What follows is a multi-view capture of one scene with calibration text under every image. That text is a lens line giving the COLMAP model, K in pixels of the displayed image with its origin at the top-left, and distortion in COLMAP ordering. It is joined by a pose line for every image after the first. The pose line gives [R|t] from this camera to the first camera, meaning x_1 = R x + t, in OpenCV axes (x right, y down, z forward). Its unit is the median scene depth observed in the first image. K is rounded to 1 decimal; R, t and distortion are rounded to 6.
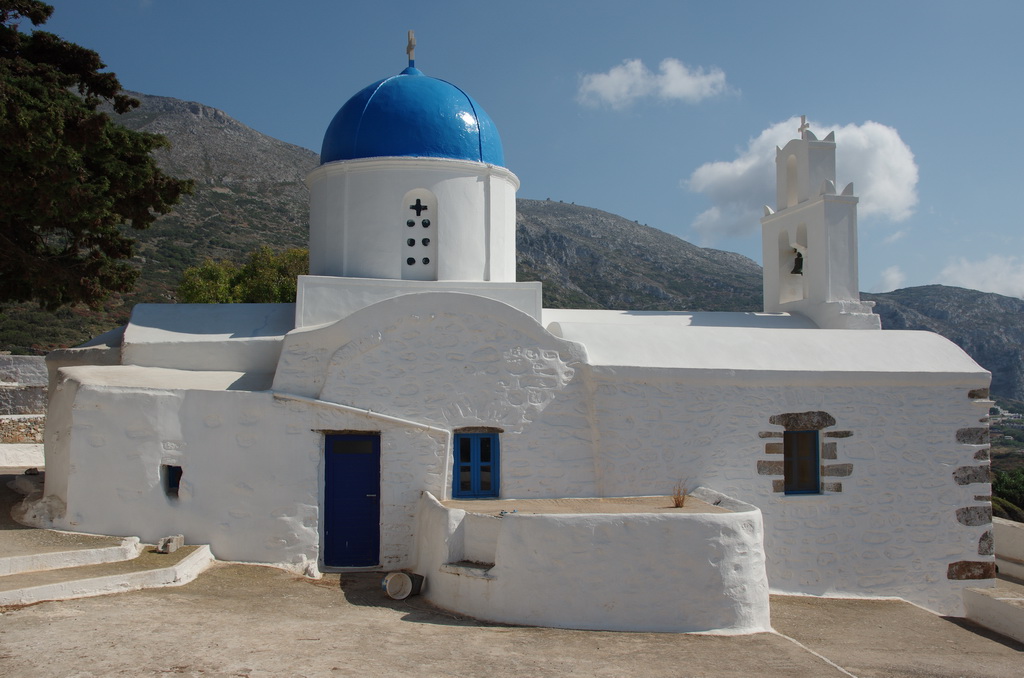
lens RADIAL K [[992.3, 0, 508.8], [0, 992.3, 337.6], [0, 0, 1]] dist [-0.019010, 0.000000]
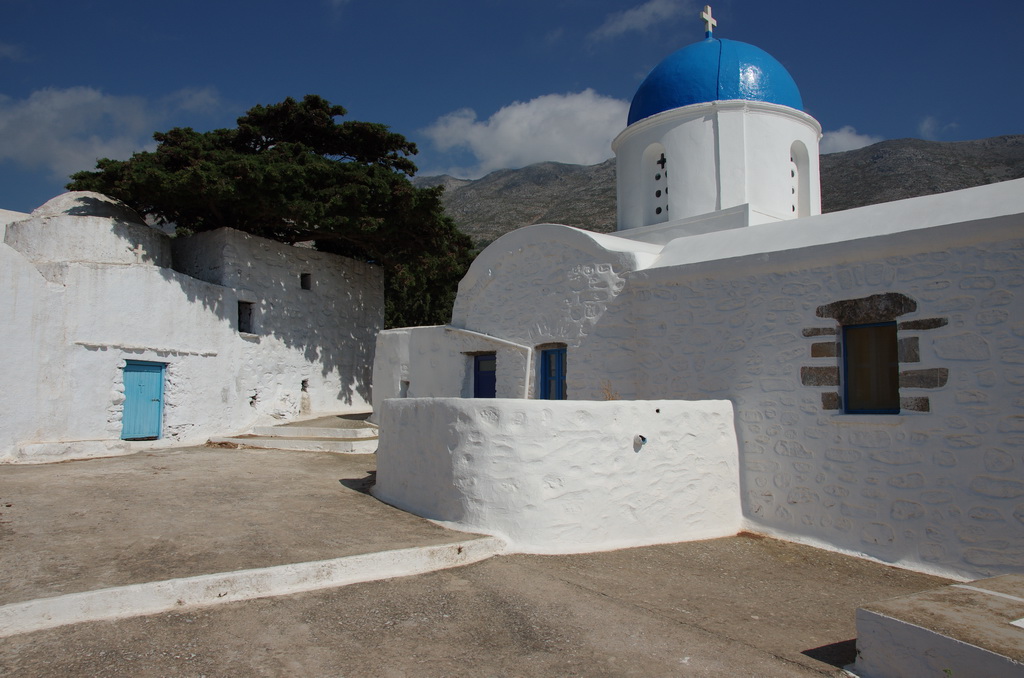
lens RADIAL K [[756.9, 0, 511.1], [0, 756.9, 340.3], [0, 0, 1]] dist [-0.054399, 0.033406]
pose [[0.504080, -0.070565, -0.860769, 0.640198], [0.046903, 0.997422, -0.054301, 0.125818], [0.862382, -0.013001, 0.506091, 0.524332]]
